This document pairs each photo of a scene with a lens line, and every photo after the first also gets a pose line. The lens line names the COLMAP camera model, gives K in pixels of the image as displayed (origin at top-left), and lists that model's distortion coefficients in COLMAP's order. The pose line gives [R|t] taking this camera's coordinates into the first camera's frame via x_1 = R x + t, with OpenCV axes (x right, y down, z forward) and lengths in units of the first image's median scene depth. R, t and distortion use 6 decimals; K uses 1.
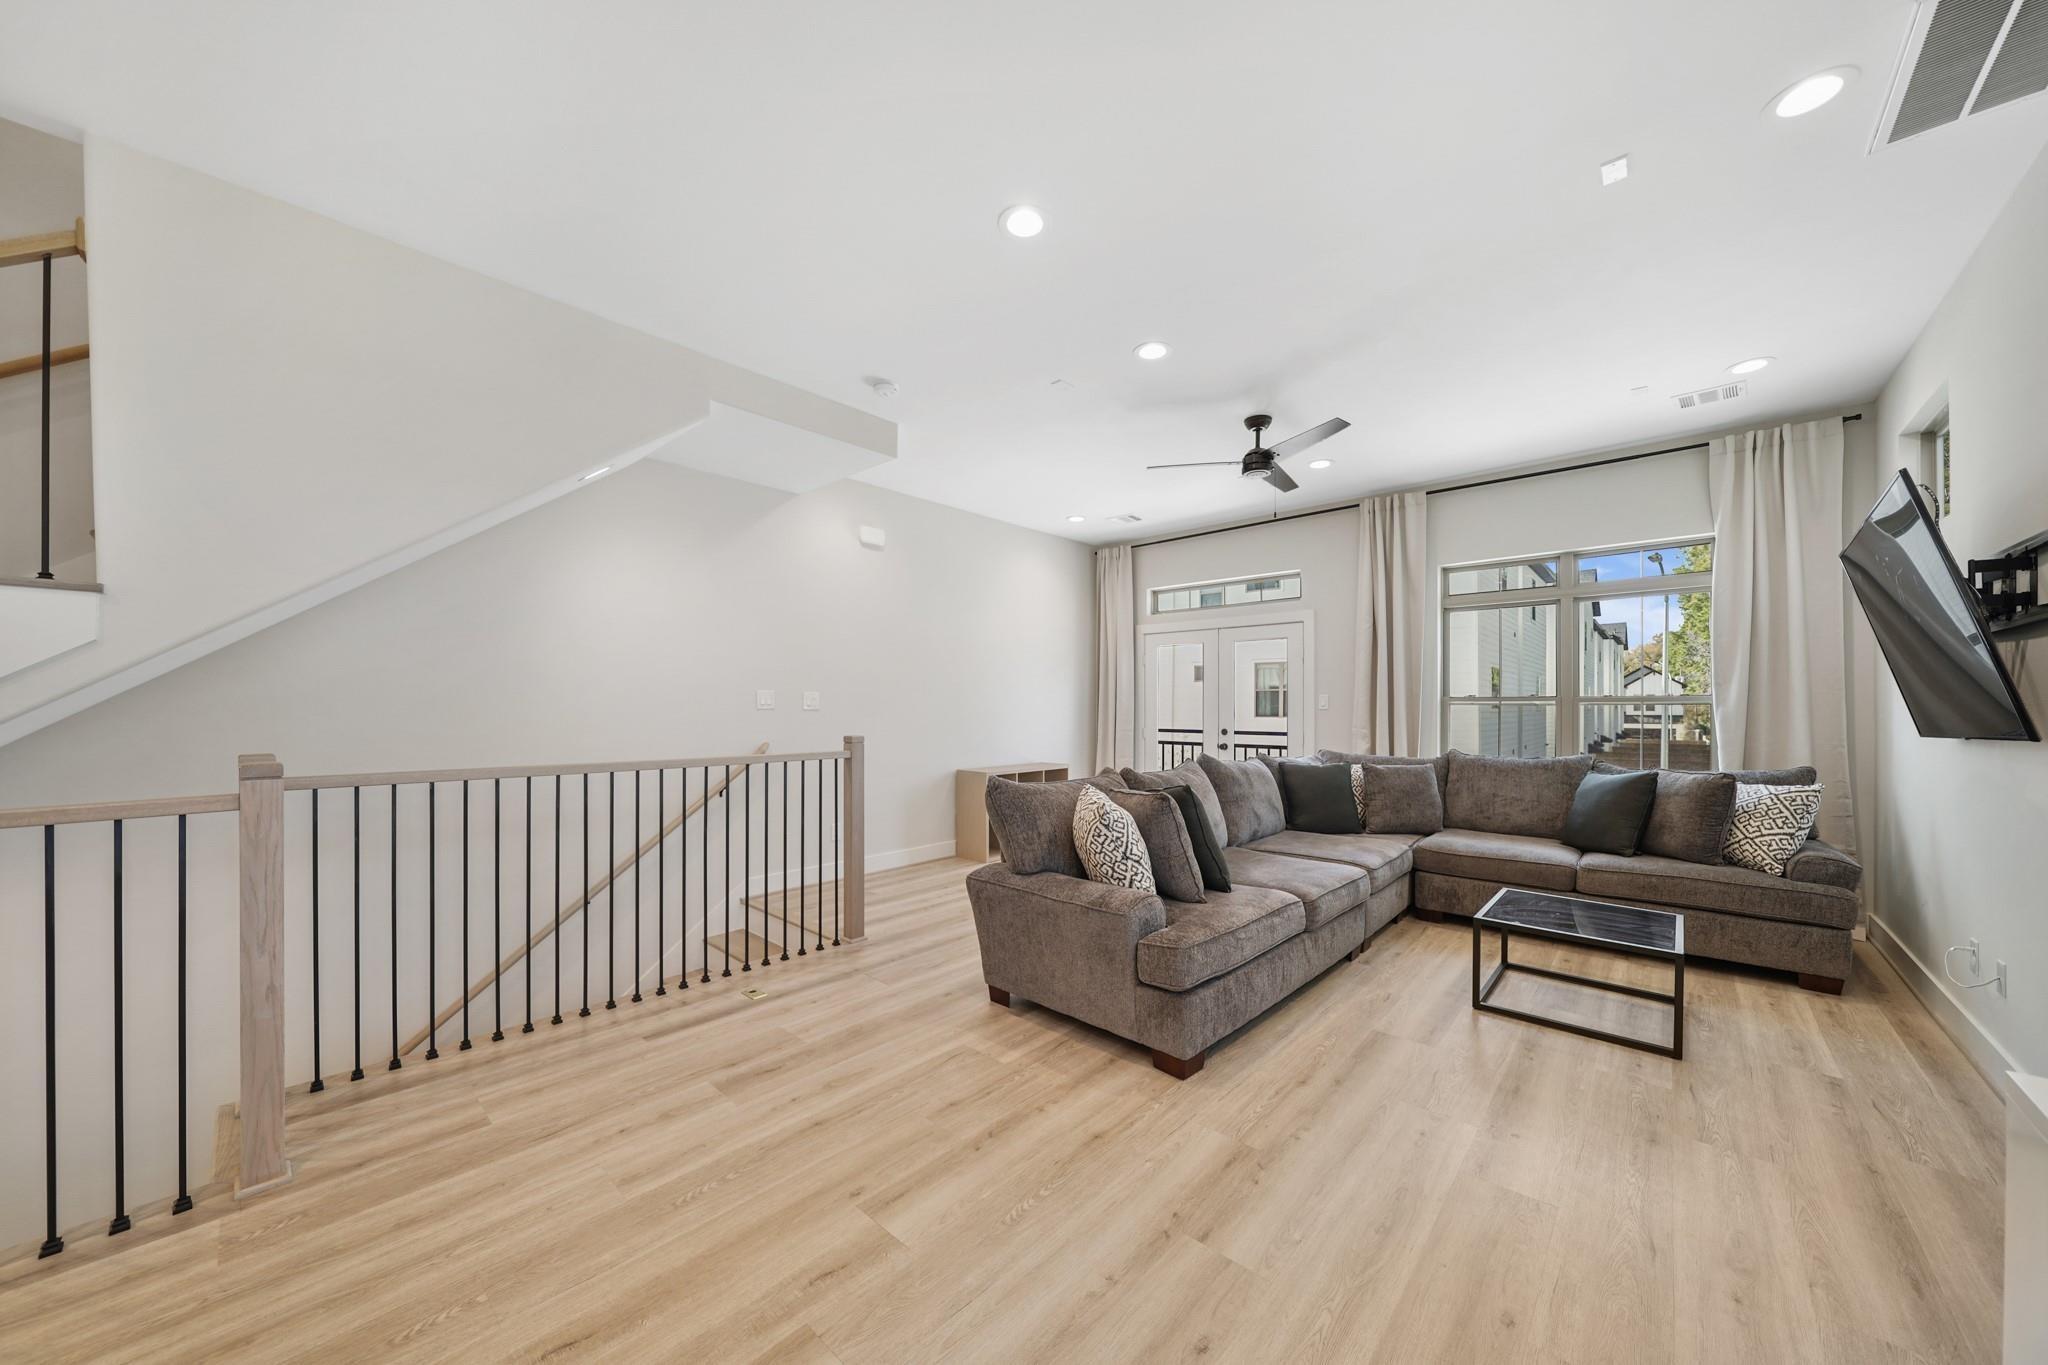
lens RADIAL K [[707.5, 0, 1040.4], [0, 707.5, 709.4], [0, 0, 1]] dist [-0.002458, -0.001079]
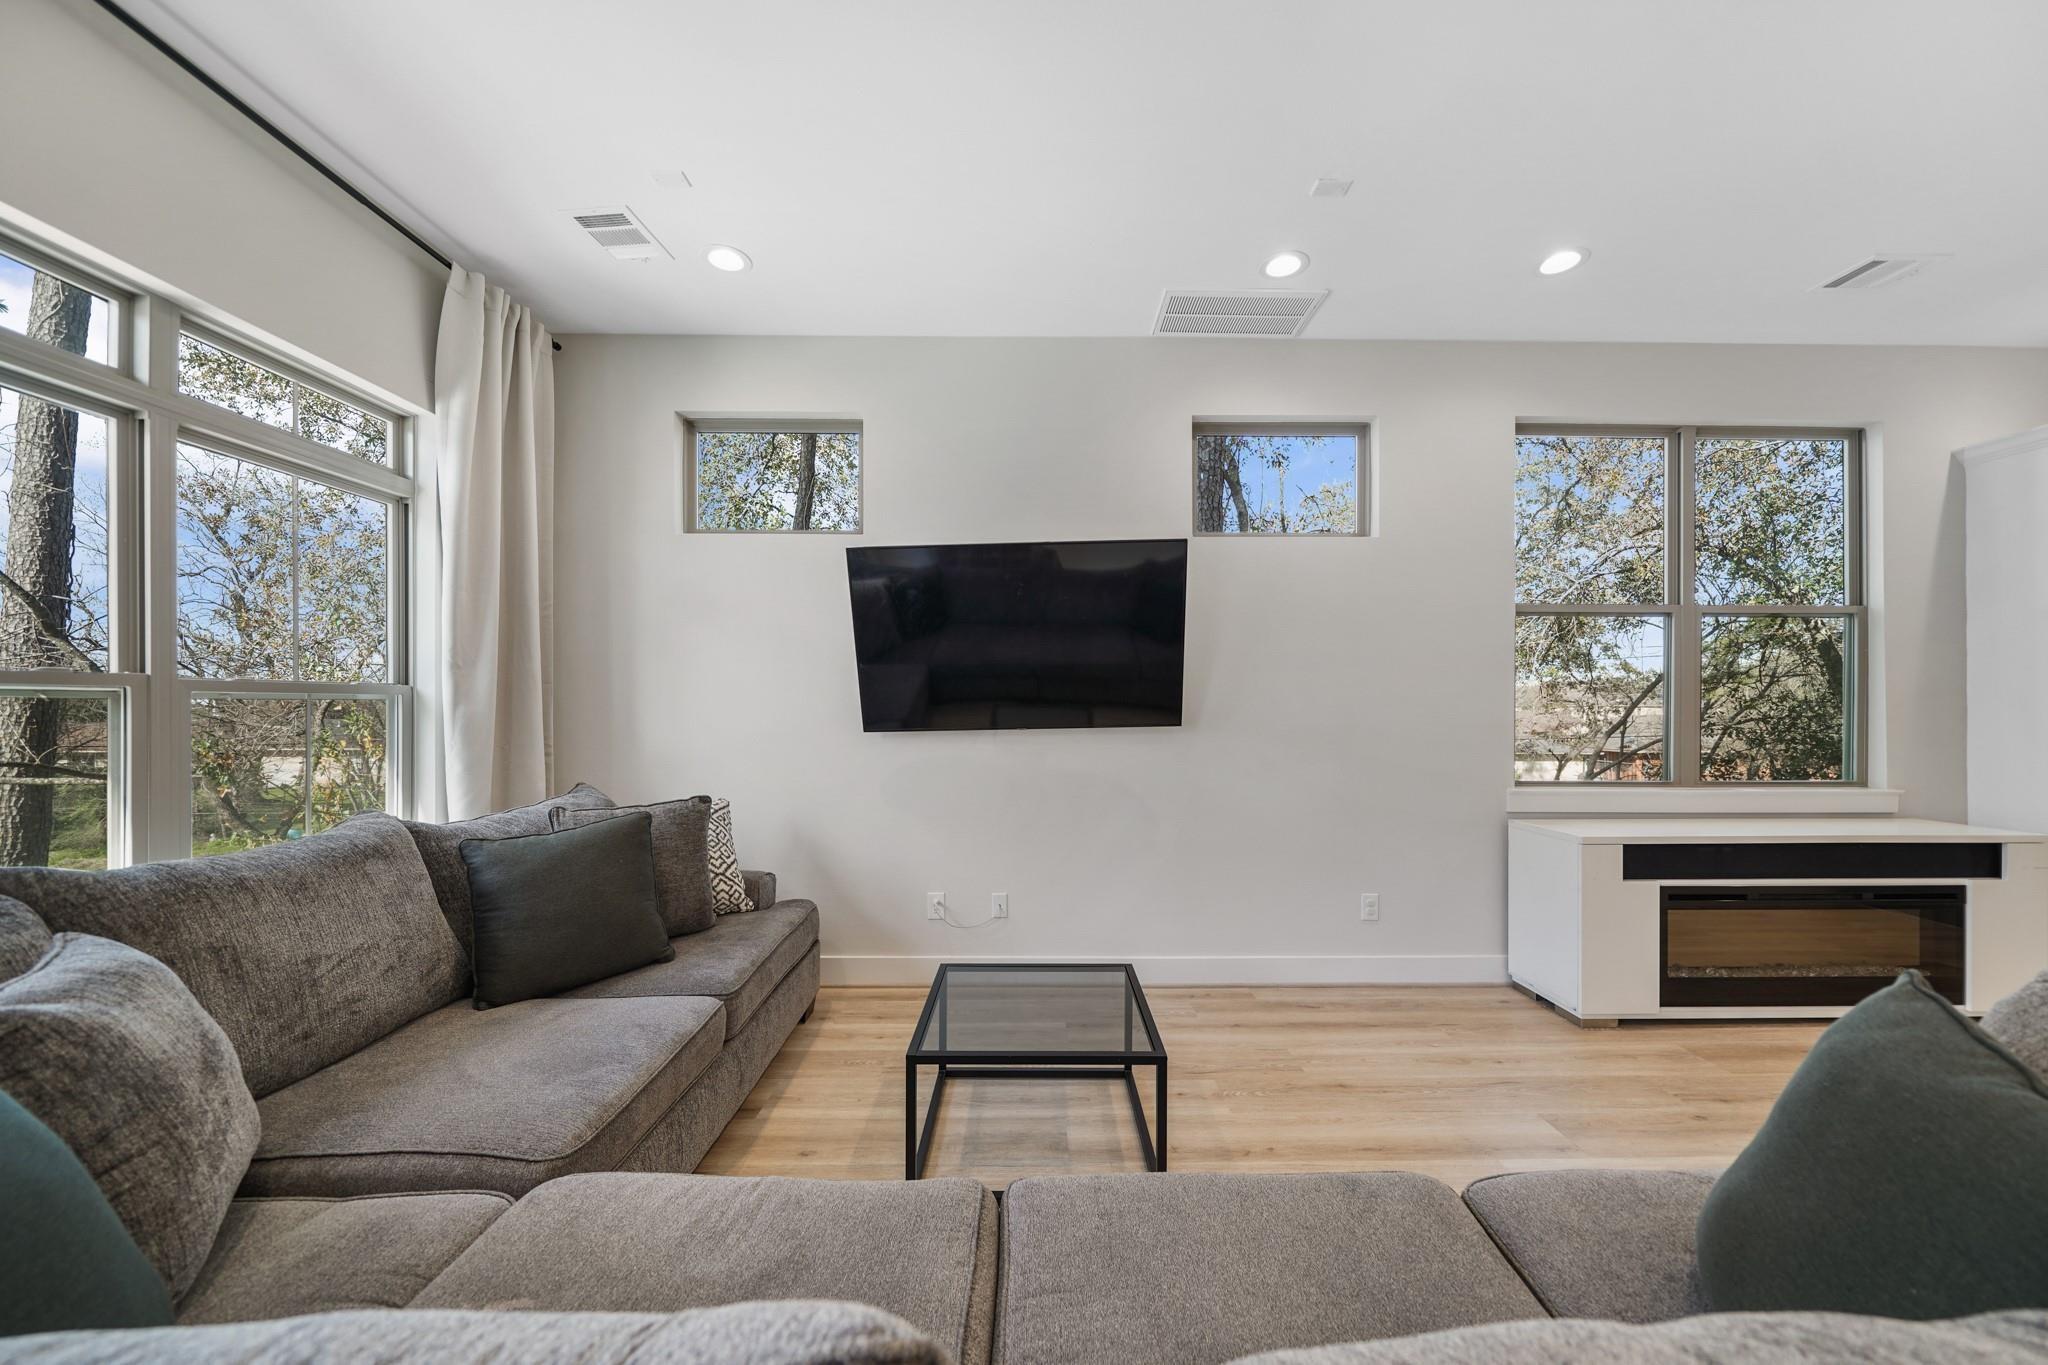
lens RADIAL K [[707.5, 0, 1040.2], [0, 707.5, 711.5], [0, 0, 1]] dist [-0.002458, -0.001079]
pose [[-0.672057, -0.005224, 0.740481, 0.189176], [0.001730, 0.999961, 0.008625, -0.001642], [-0.740497, 0.007078, -0.672022, 1.151187]]
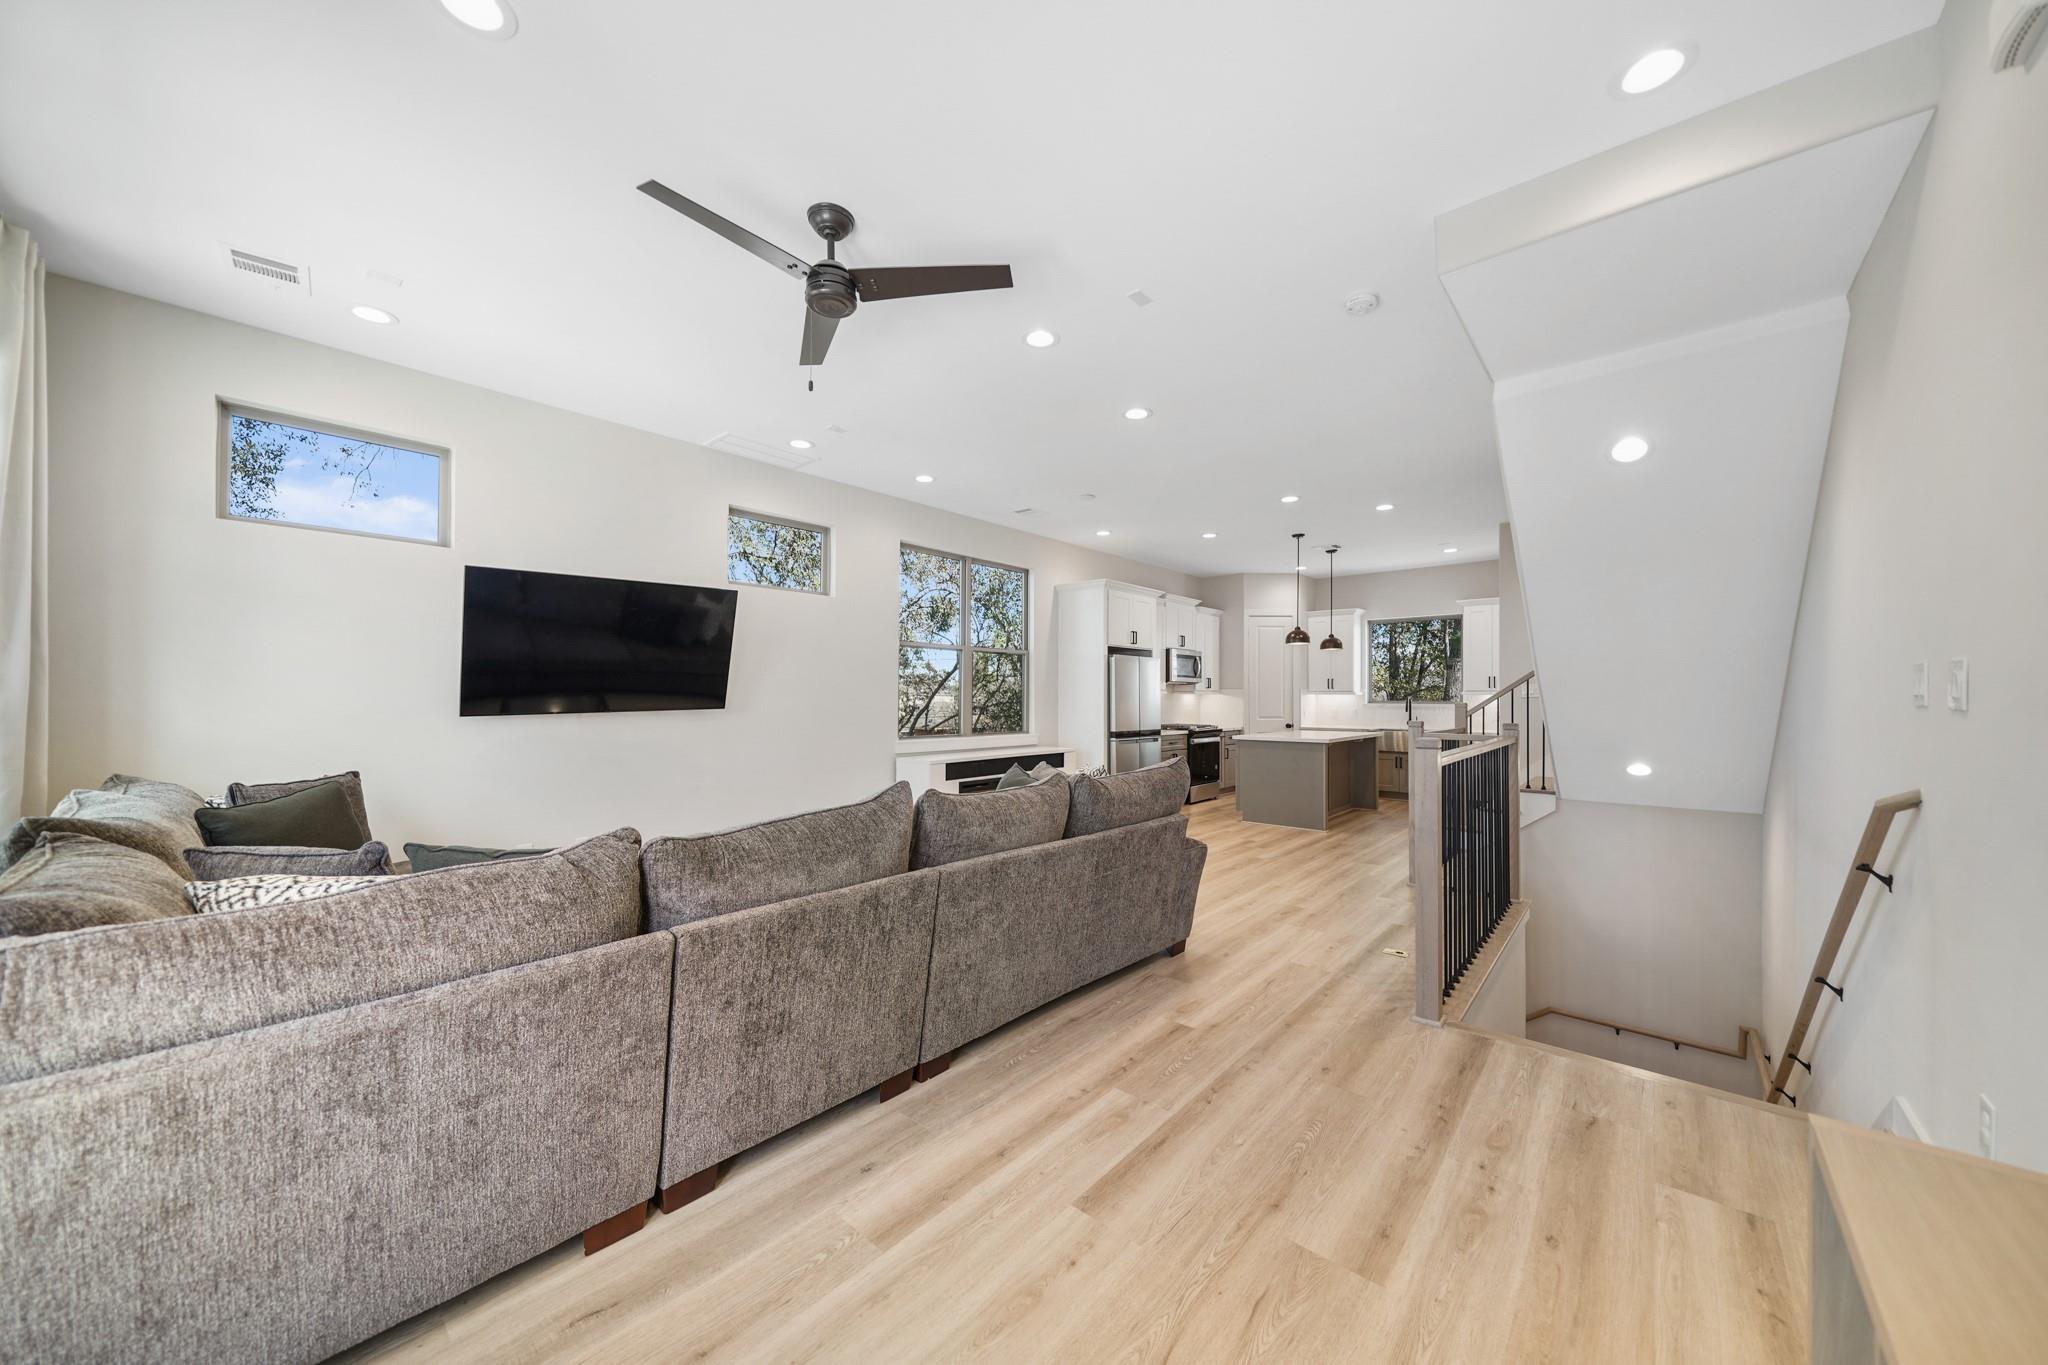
lens RADIAL K [[707.5, 0, 1025.2], [0, 707.5, 687.1], [0, 0, 1]] dist [-0.002458, -0.001079]
pose [[-0.999983, -0.005826, 0.000688, 0.154386], [-0.005833, 0.999935, -0.009786, -0.007013], [-0.000631, -0.009790, -0.999952, 1.726671]]
